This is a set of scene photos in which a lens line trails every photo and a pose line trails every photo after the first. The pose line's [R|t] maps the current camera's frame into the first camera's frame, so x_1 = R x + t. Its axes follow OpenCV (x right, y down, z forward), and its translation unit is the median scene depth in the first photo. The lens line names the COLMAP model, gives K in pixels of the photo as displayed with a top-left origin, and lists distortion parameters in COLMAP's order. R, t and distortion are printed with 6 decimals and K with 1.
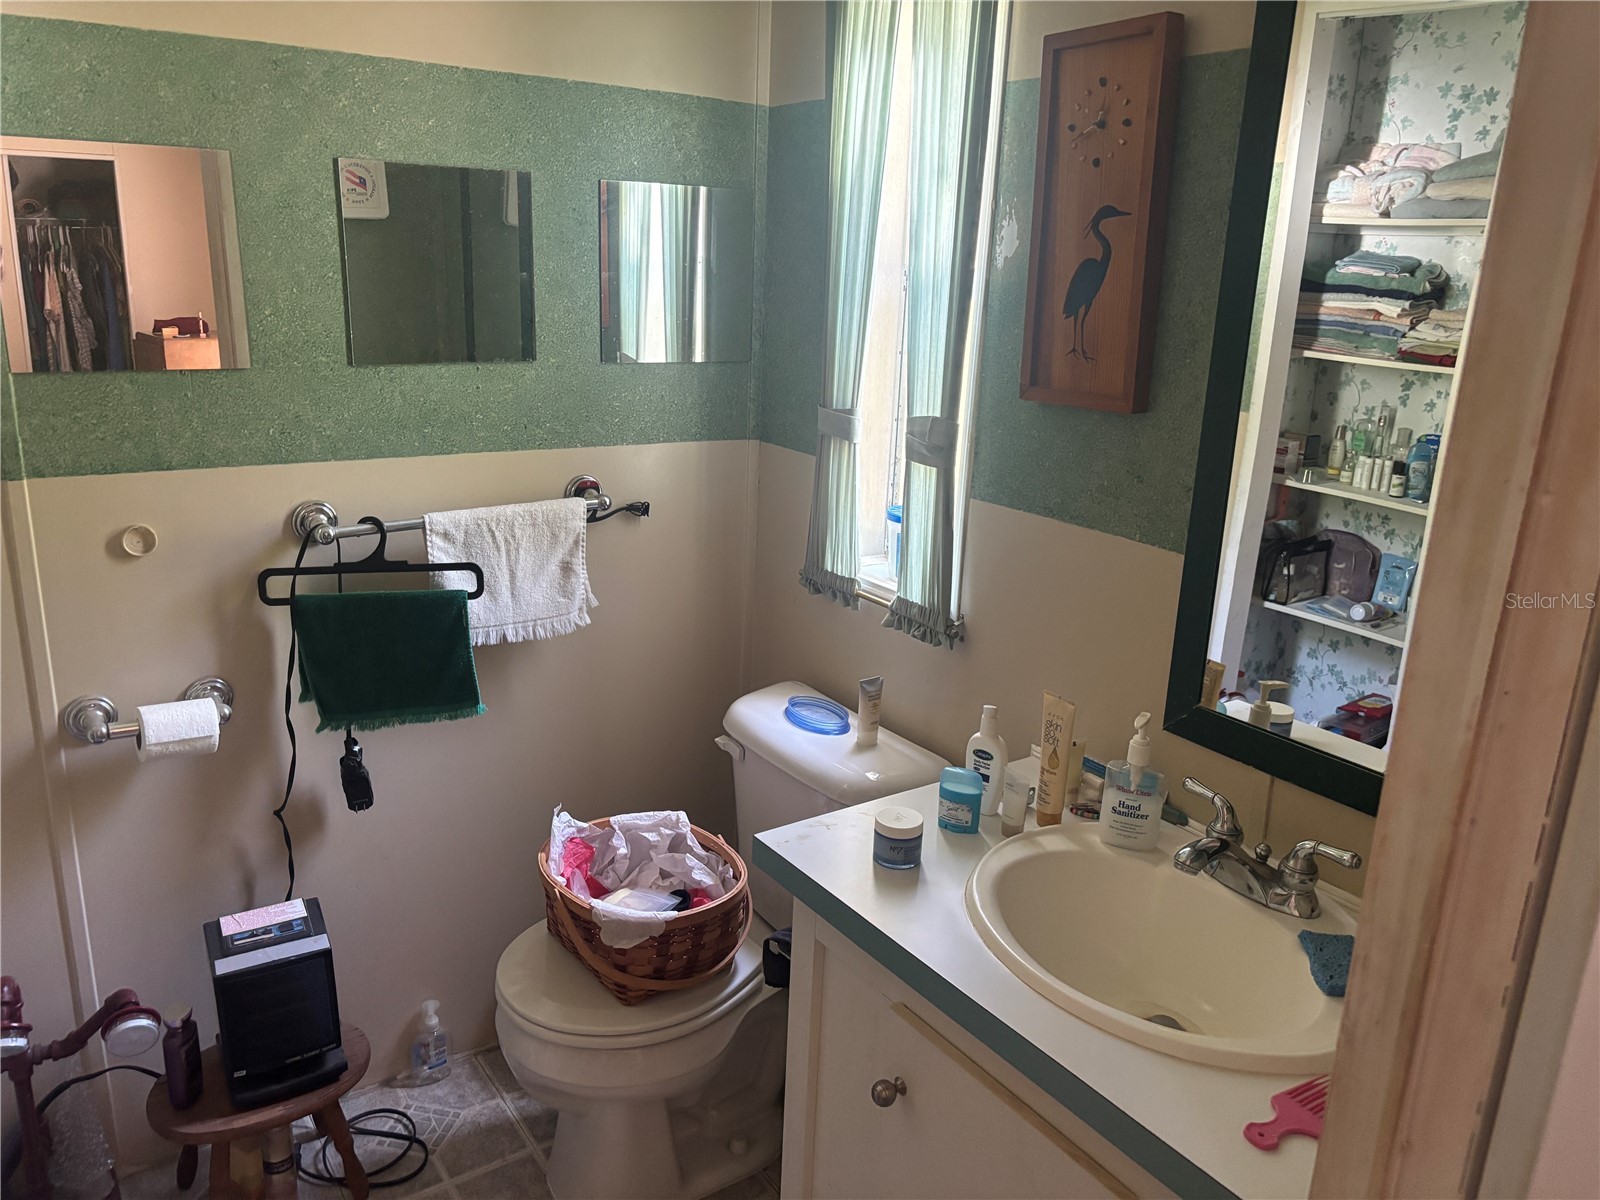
lens RADIAL K [[1227.8, 0, 795.3], [0, 1227.8, 596.3], [0, 0, 1]] dist [0.045848, -0.043979]
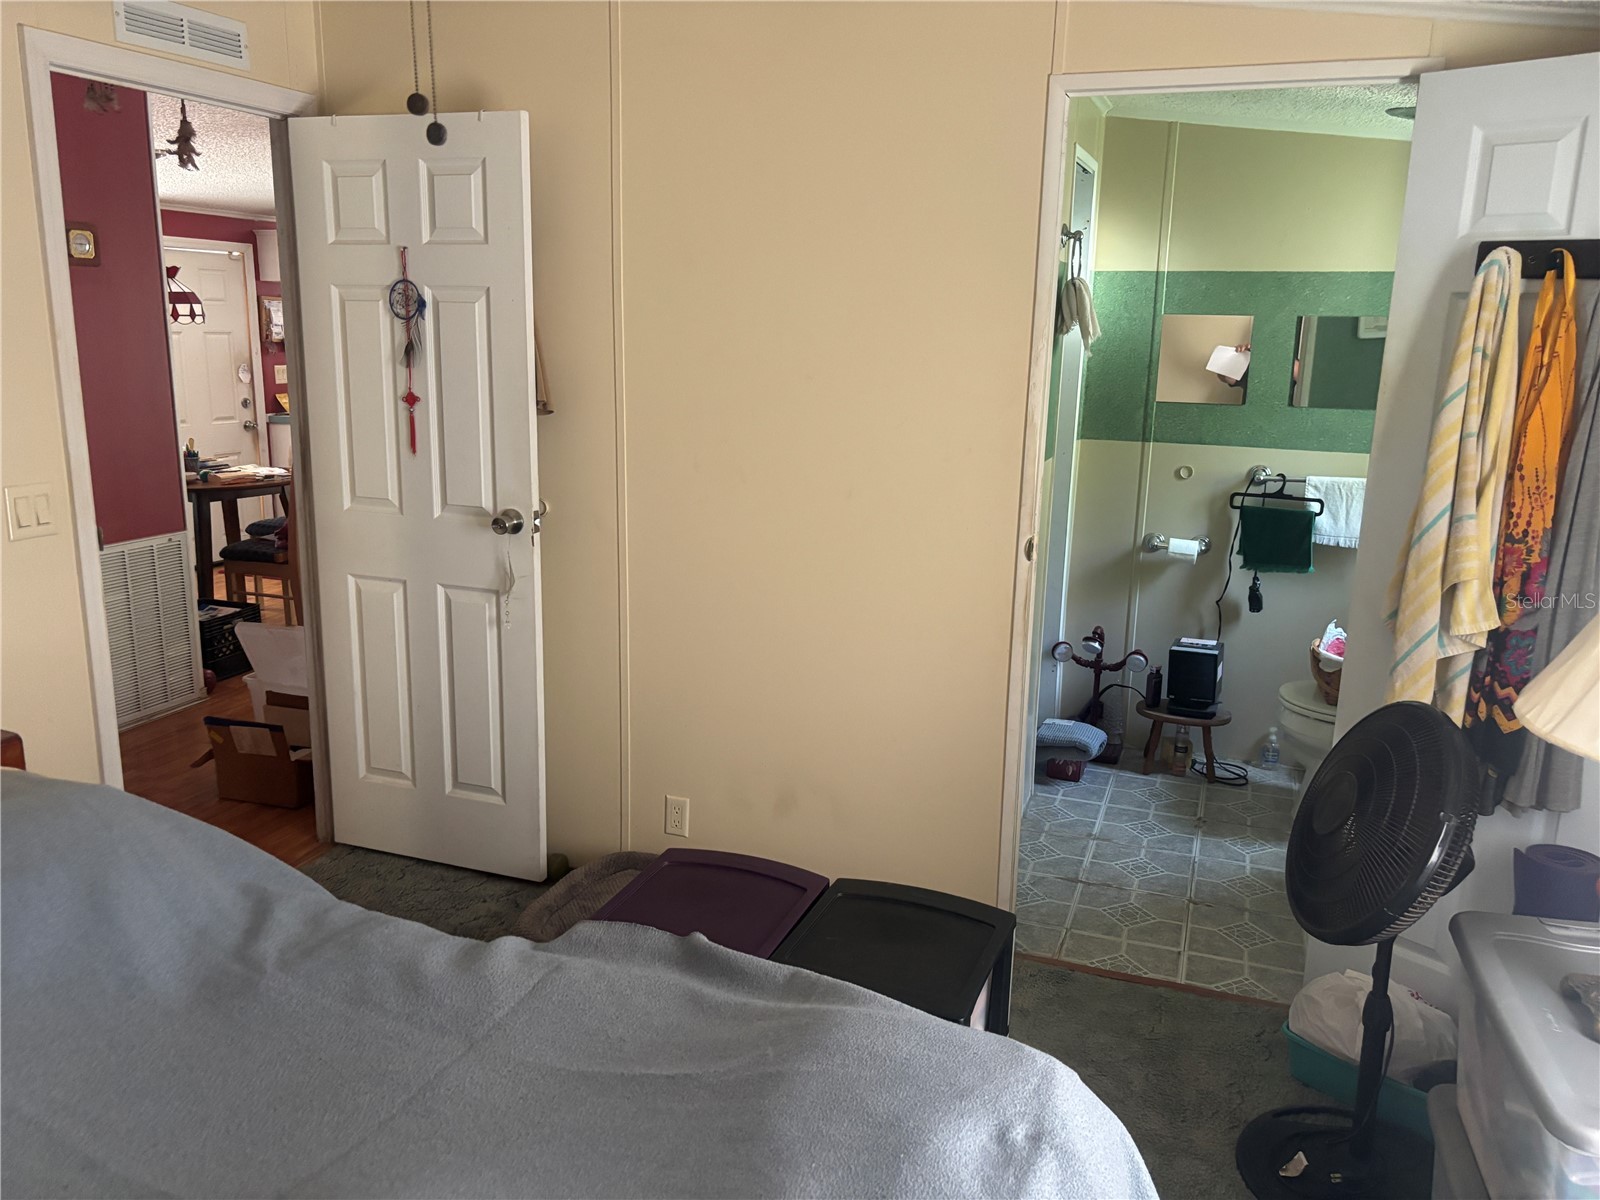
lens RADIAL K [[1227.8, 0, 800.0], [0, 1227.8, 595.5], [0, 0, 1]] dist [0.045848, -0.043979]
pose [[0.589966, 0.154972, -0.792416, 0.925072], [-0.227502, 0.973551, 0.021018, 0.295119], [0.774715, 0.167876, 0.609618, -0.970754]]
